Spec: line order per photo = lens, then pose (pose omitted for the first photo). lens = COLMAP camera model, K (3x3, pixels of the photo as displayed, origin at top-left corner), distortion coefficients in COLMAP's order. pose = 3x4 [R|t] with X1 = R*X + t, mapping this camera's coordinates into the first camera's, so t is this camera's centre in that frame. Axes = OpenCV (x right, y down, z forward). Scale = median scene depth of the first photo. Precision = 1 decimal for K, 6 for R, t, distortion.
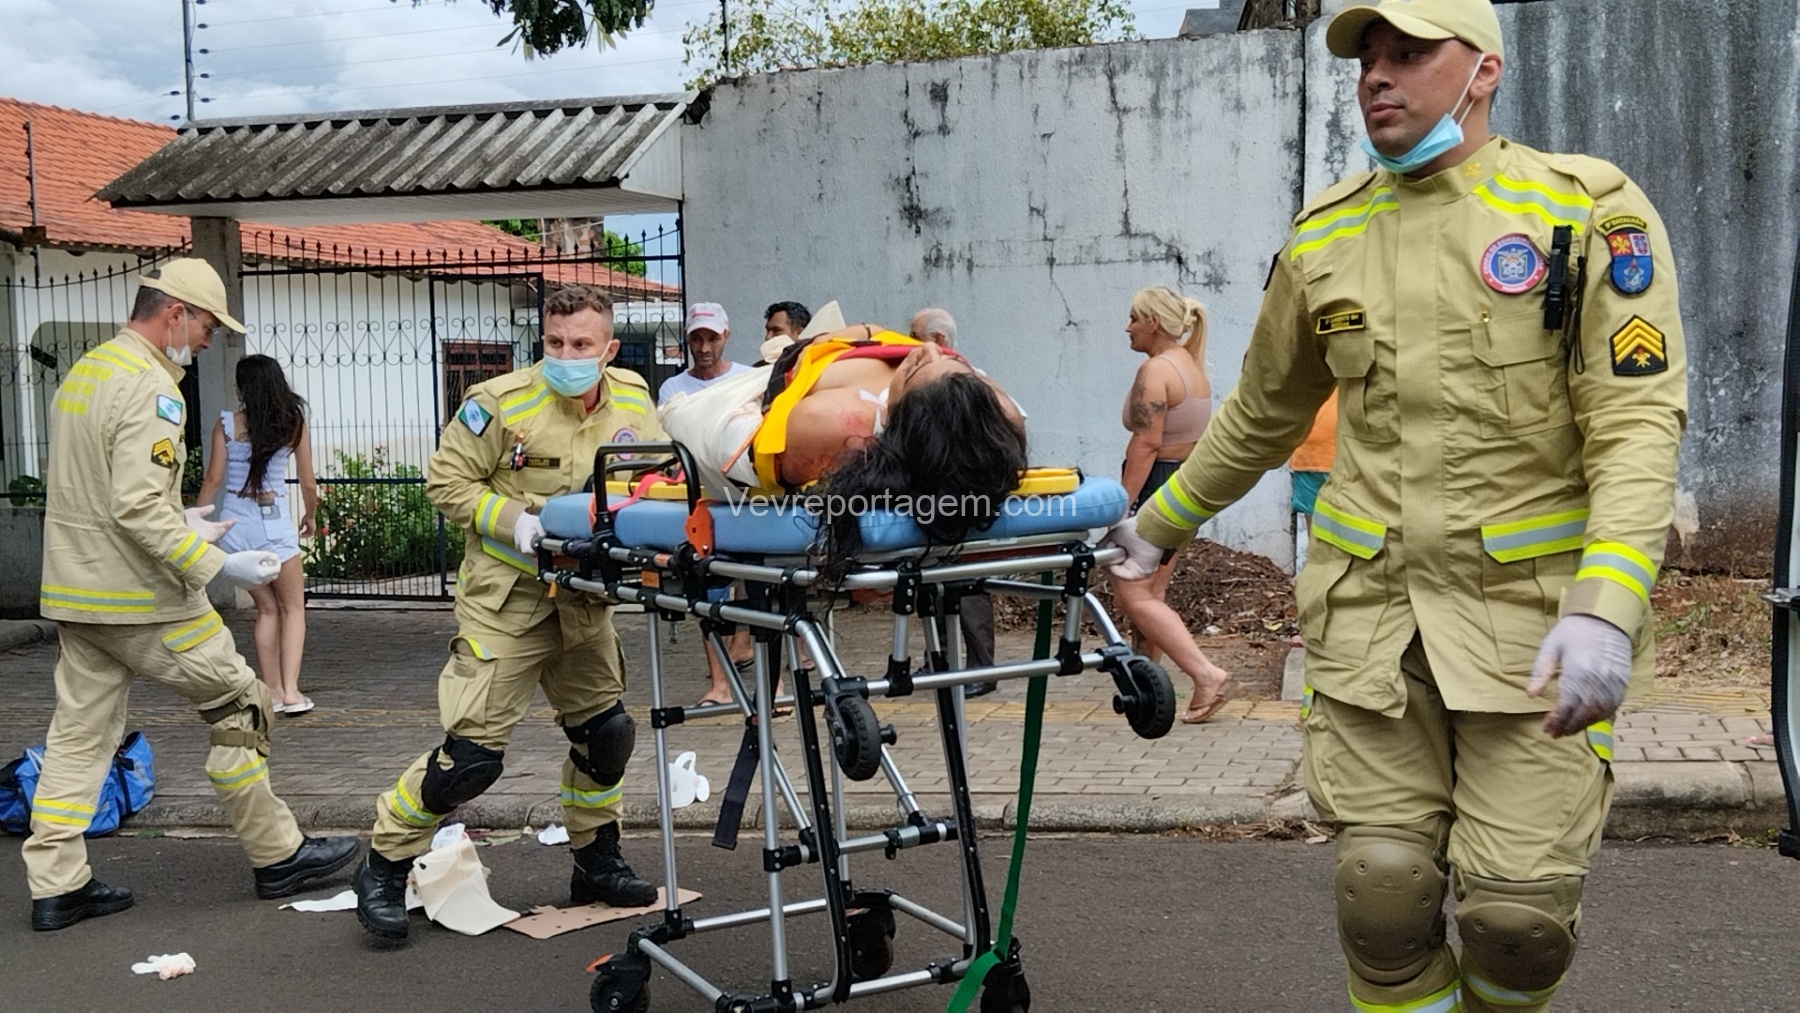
lens RADIAL K [[1942.1, 0, 894.0], [0, 1942.1, 515.8], [0, 0, 1]] dist [0.094818, -0.181462]
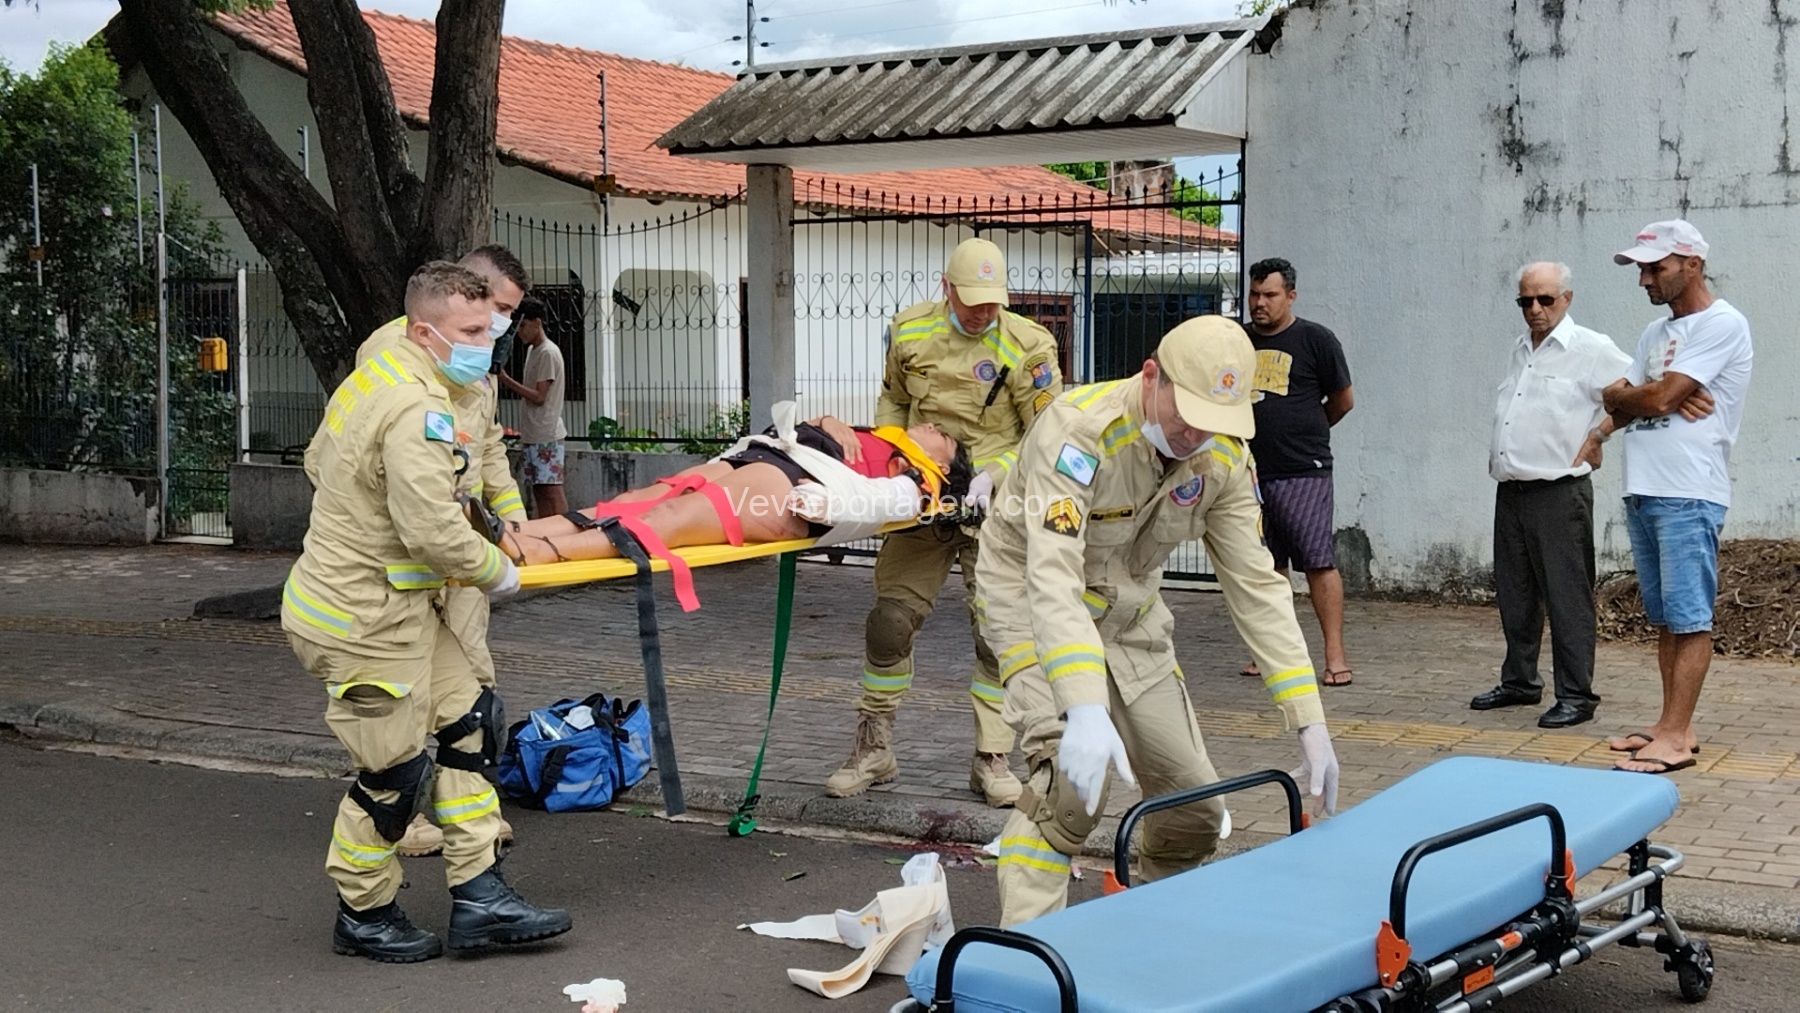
lens RADIAL K [[1942.1, 0, 894.0], [0, 1942.1, 515.8], [0, 0, 1]] dist [0.094818, -0.181462]
pose [[0.957966, 0.044630, -0.283391, -0.000096], [-0.037319, 0.998818, 0.031147, -0.009619], [0.284446, -0.019262, 0.958499, 0.085065]]
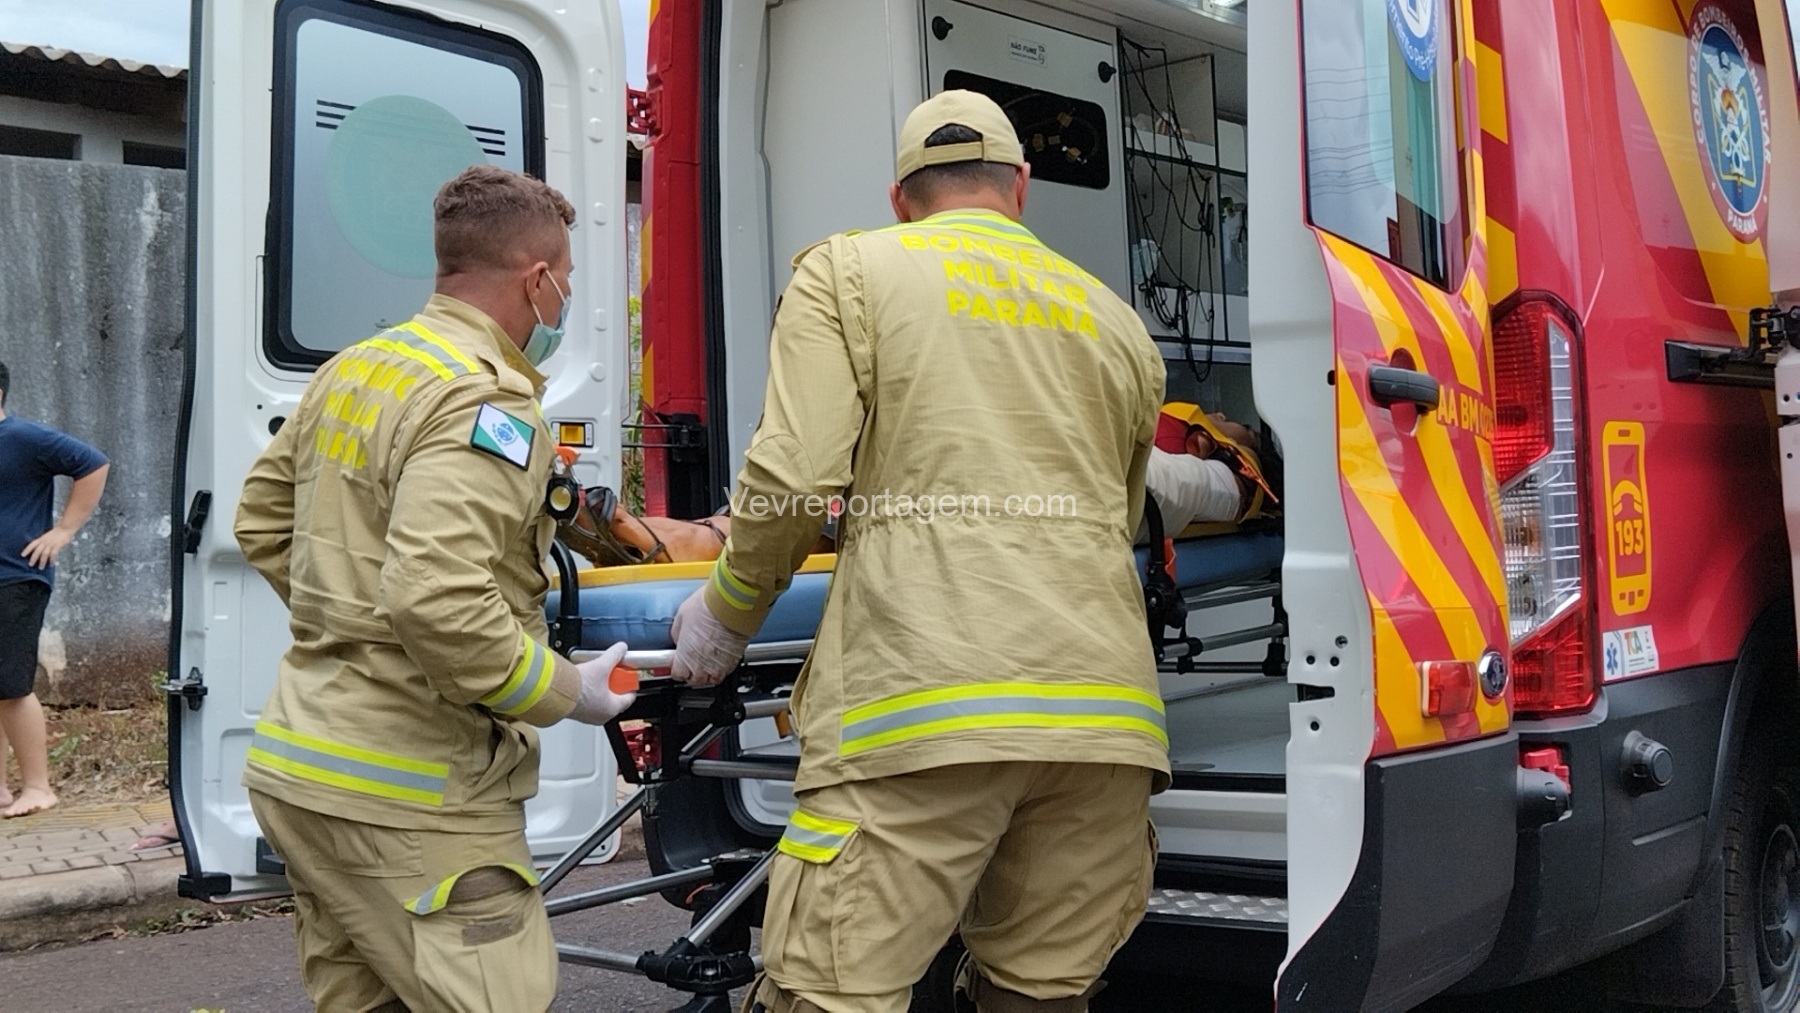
lens RADIAL K [[1954.5, 0, 900.0], [0, 1954.5, 506.5], [0, 0, 1]] dist [0.092072, -0.192881]
pose [[0.697784, 0.010919, 0.716225, -0.033184], [0.047537, 0.996974, -0.061513, 0.007354], [-0.714729, 0.076970, 0.695153, -0.054371]]
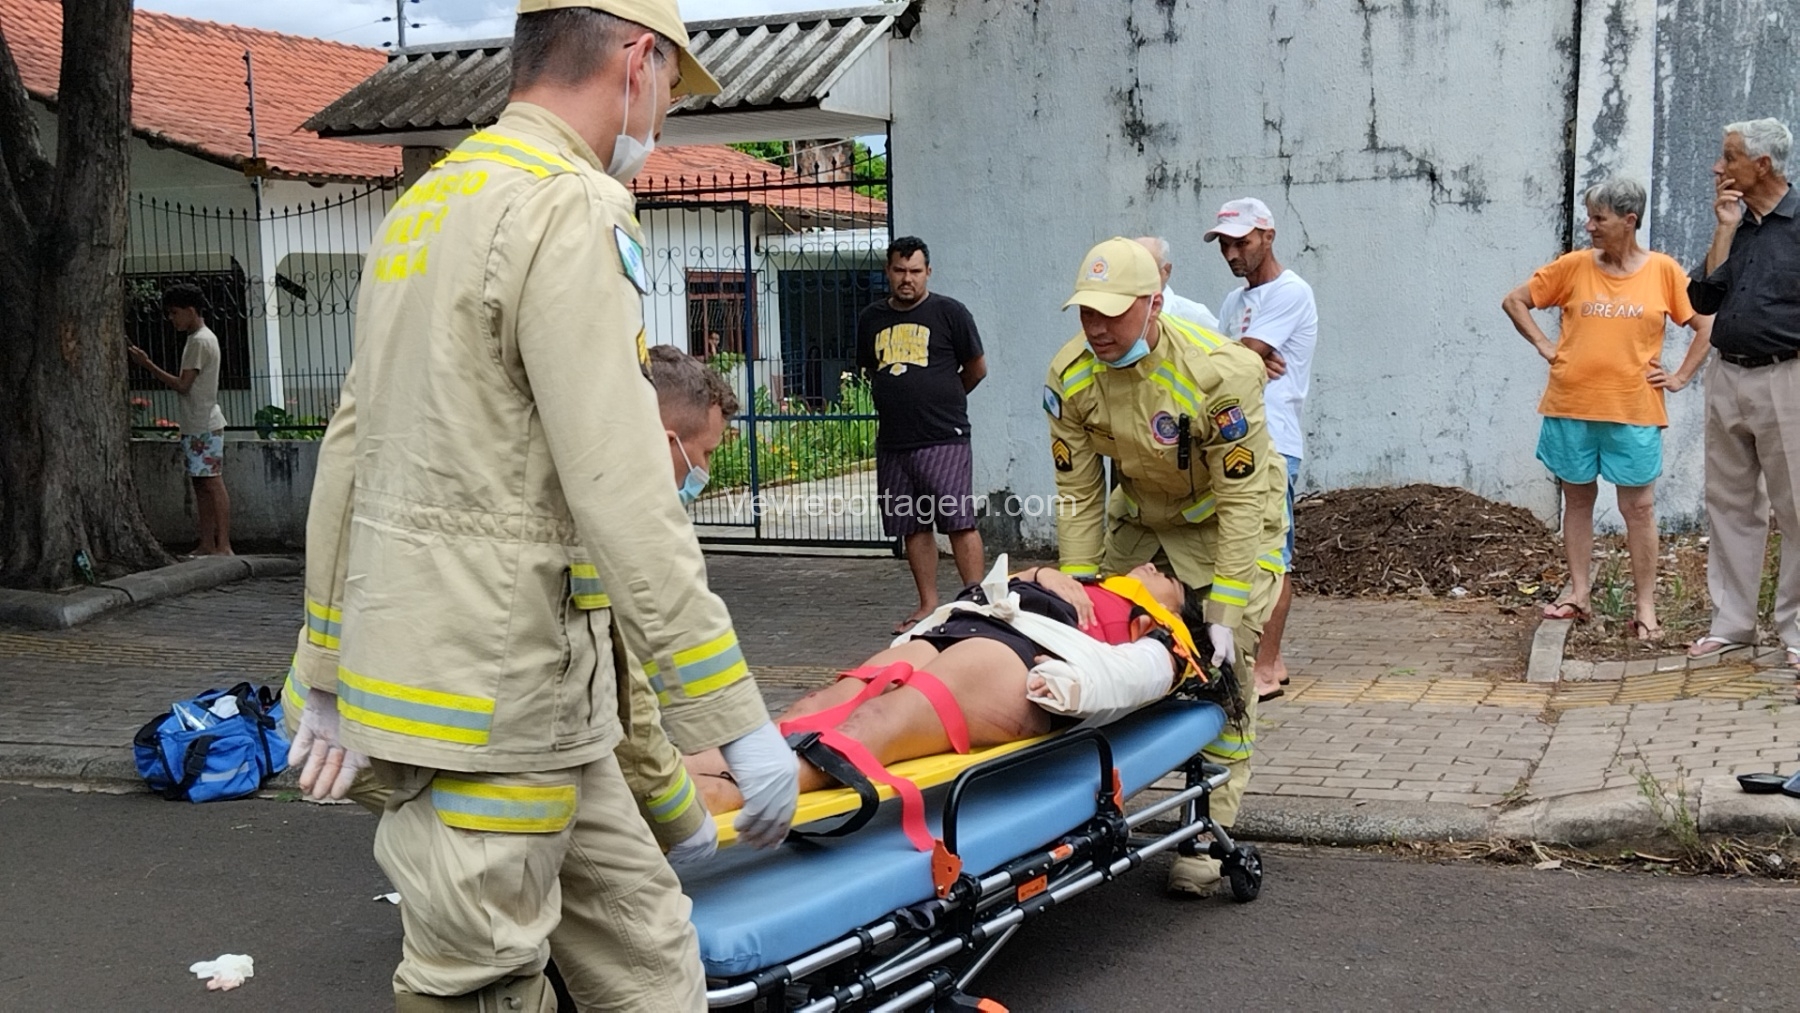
lens RADIAL K [[1946.2, 0, 891.5], [0, 1946.2, 509.5], [0, 0, 1]] dist [0.084820, -0.157310]
pose [[0.990078, 0.011507, -0.140044, 0.027532], [-0.006471, 0.999318, 0.036361, -0.009125], [0.140367, -0.035094, 0.989477, 0.065566]]
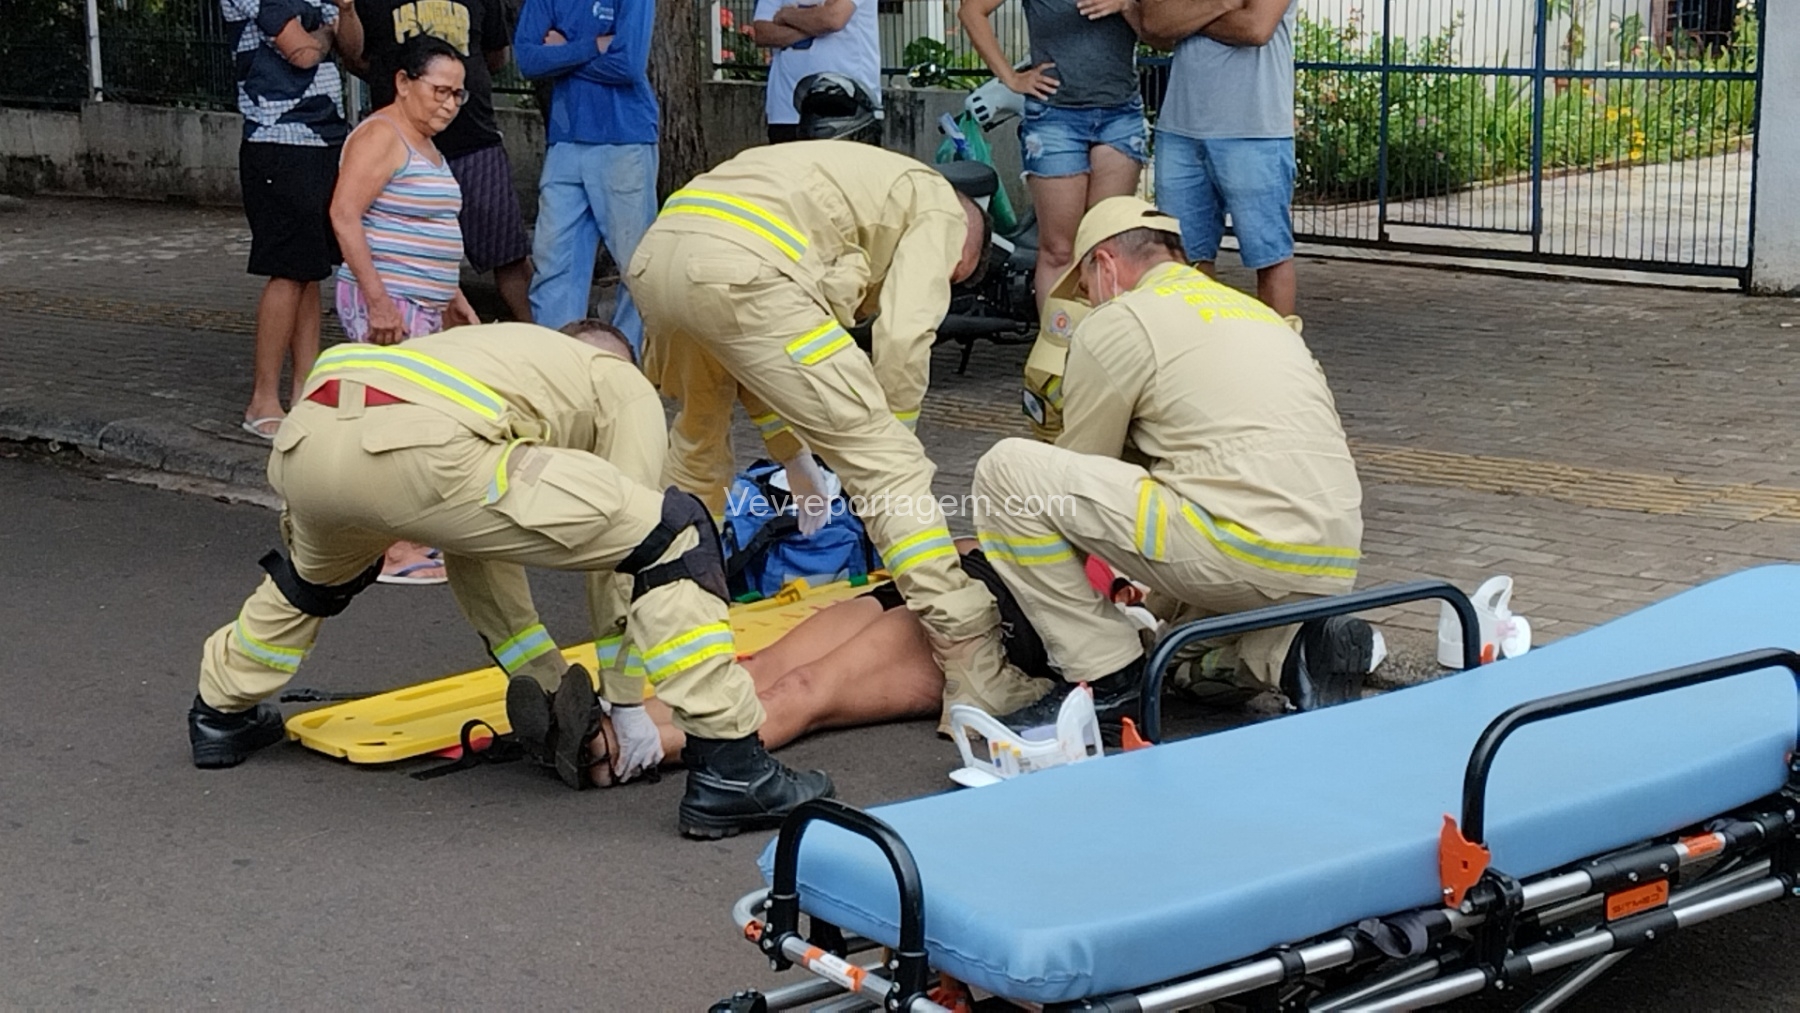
lens RADIAL K [[2630.2, 0, 900.0], [0, 2630.2, 506.5], [0, 0, 1]] dist [0.060335, -0.039869]
pose [[0.877495, 0.107098, -0.467474, 0.065365], [-0.030830, 0.985327, 0.167868, -0.018241], [0.478594, -0.132891, 0.867922, 0.127021]]
